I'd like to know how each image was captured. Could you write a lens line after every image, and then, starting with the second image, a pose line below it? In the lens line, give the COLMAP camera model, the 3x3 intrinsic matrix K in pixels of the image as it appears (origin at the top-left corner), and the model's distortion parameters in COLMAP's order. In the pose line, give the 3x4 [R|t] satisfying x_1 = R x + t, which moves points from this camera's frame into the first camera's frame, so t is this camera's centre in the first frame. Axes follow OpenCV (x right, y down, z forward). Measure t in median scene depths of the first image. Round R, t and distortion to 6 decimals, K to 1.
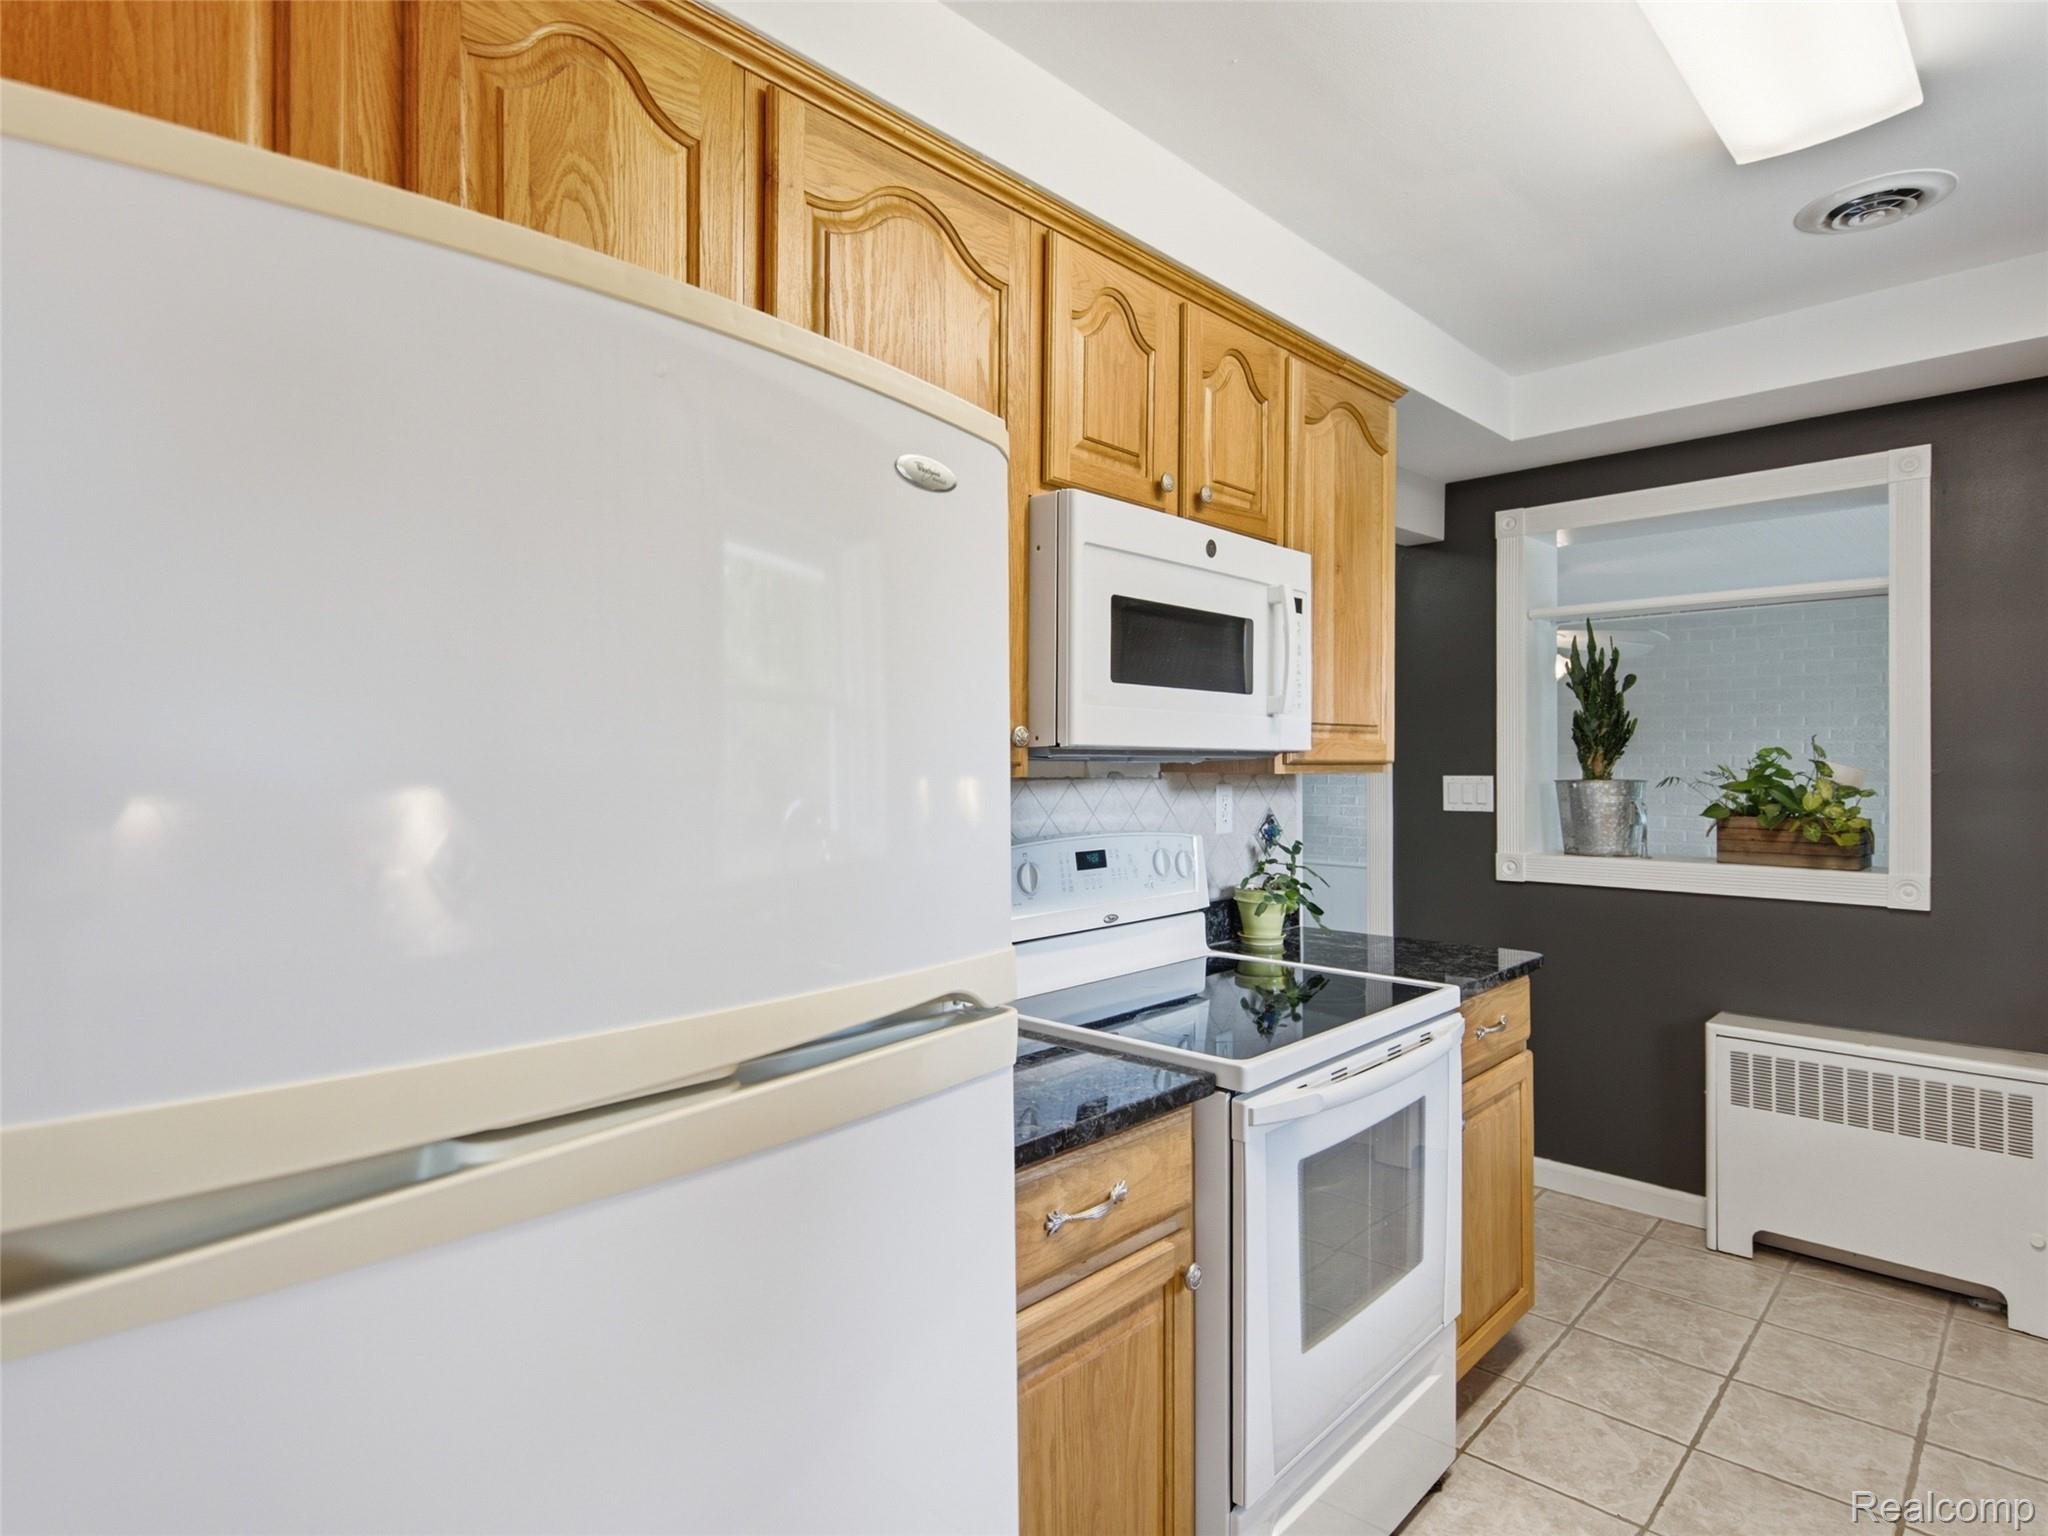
lens RADIAL K [[1117.4, 0, 1018.0], [0, 1117.4, 758.1], [0, 0, 1]] dist [0.002066, 0.000454]
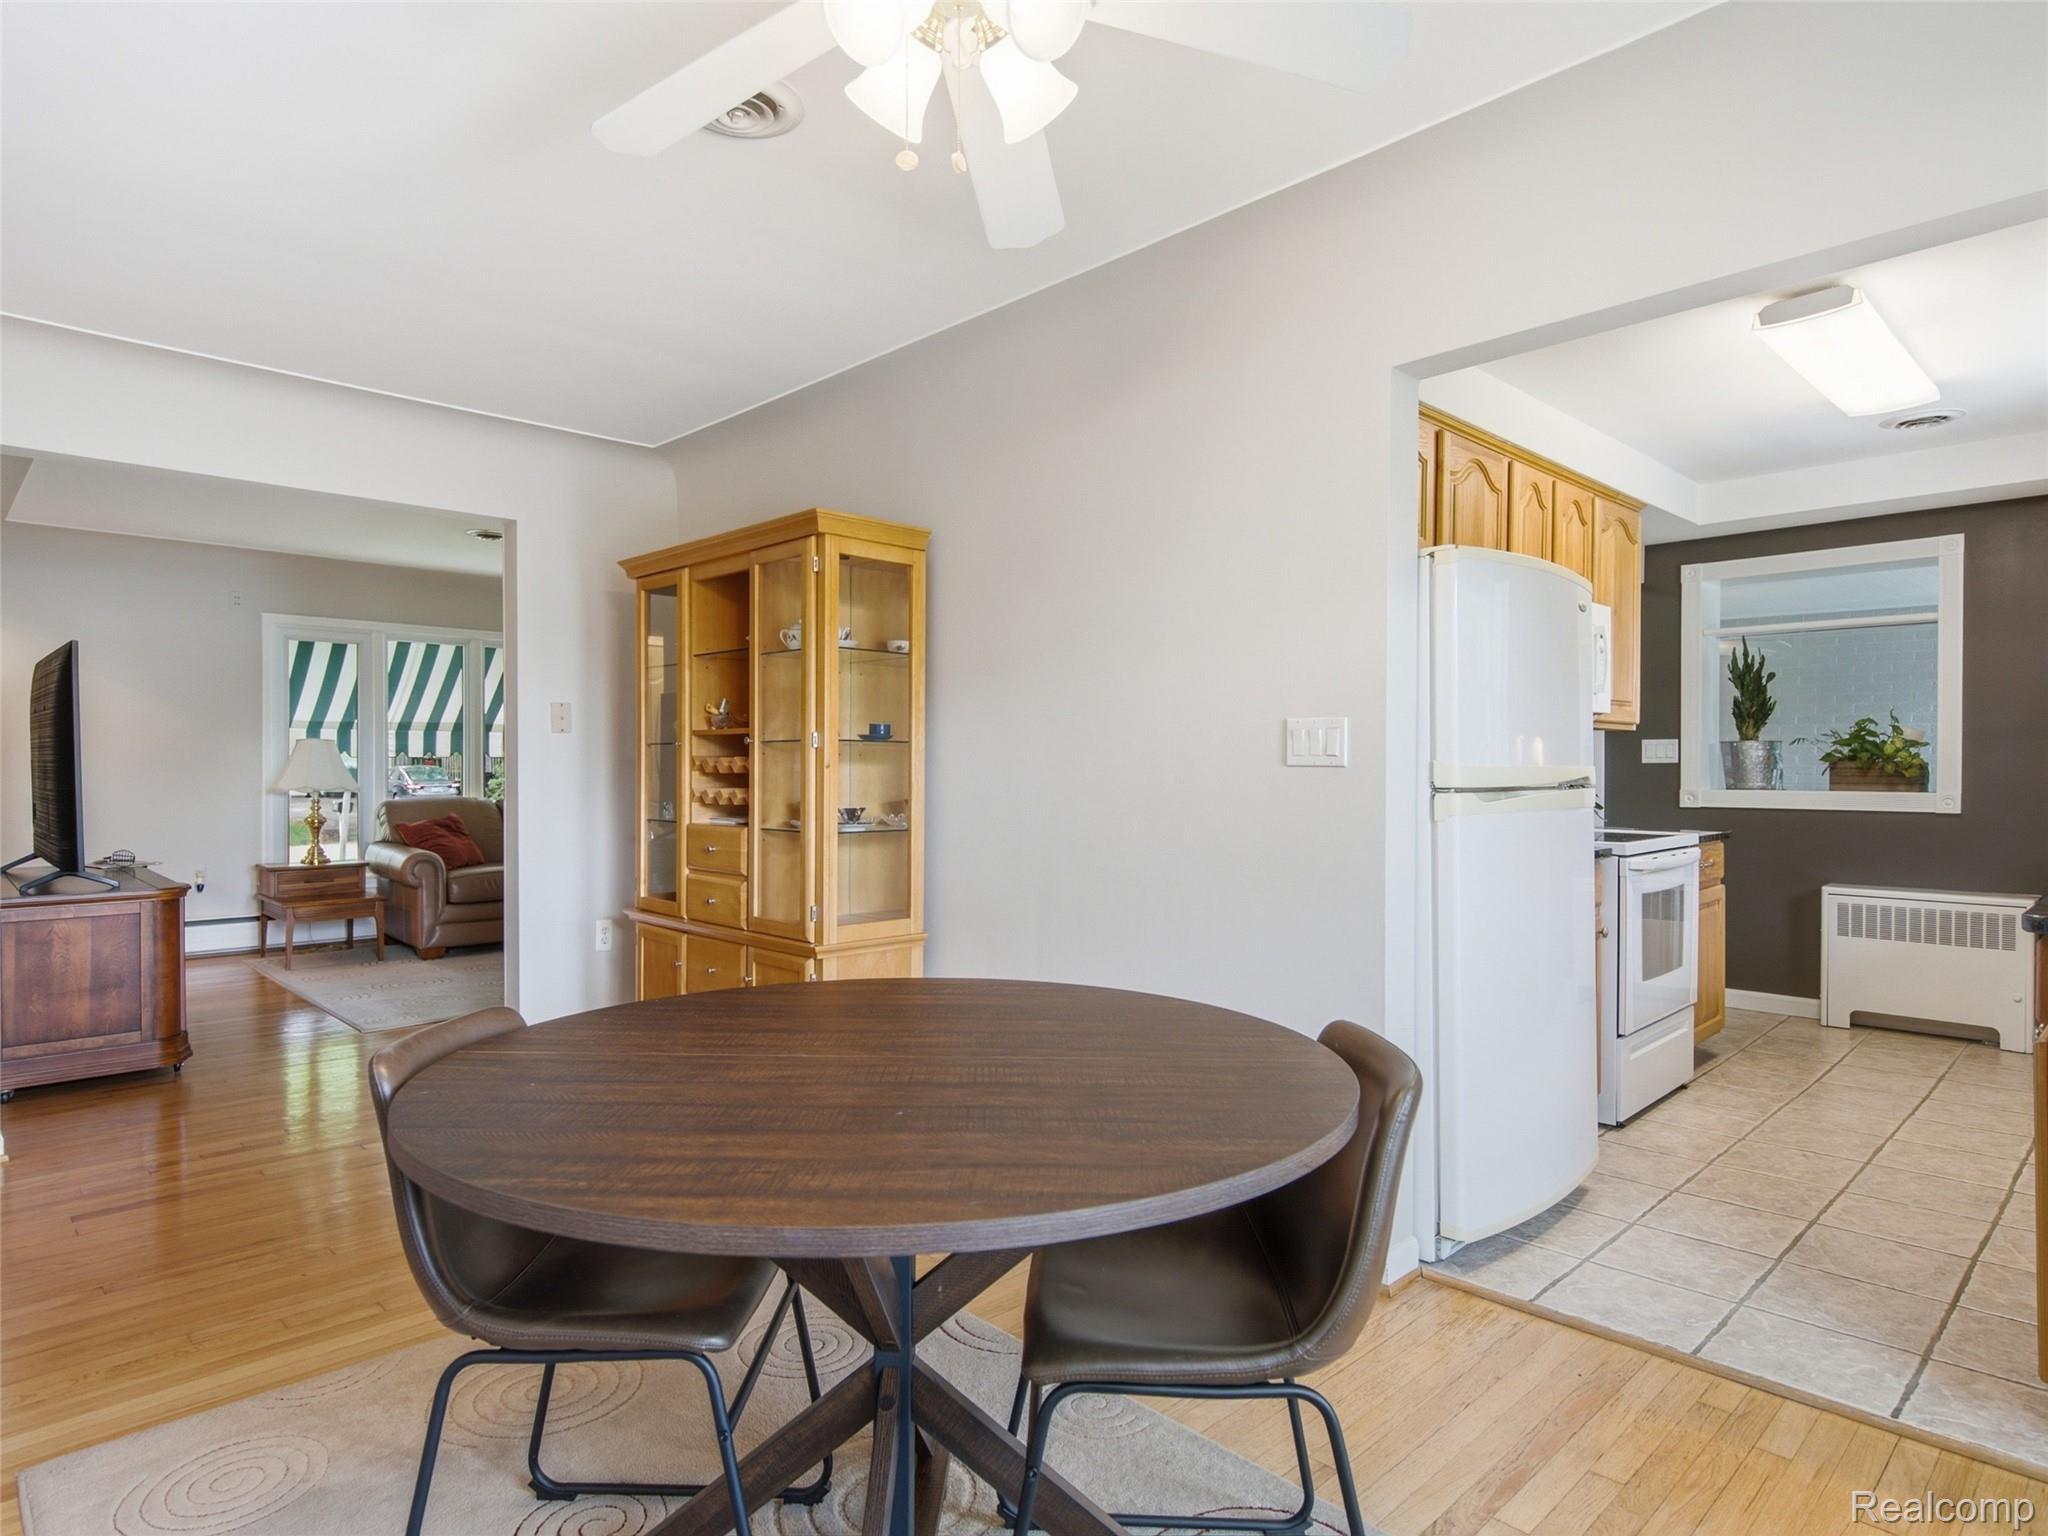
lens RADIAL K [[1144.3, 0, 1028.4], [0, 1144.3, 773.1], [0, 0, 1]] dist [-0.002521, -0.000987]
pose [[0.999211, 0.001633, -0.039690, -0.454037], [-0.001205, 0.999941, 0.010811, 0.053074], [0.039705, -0.010754, 0.999154, -0.676629]]
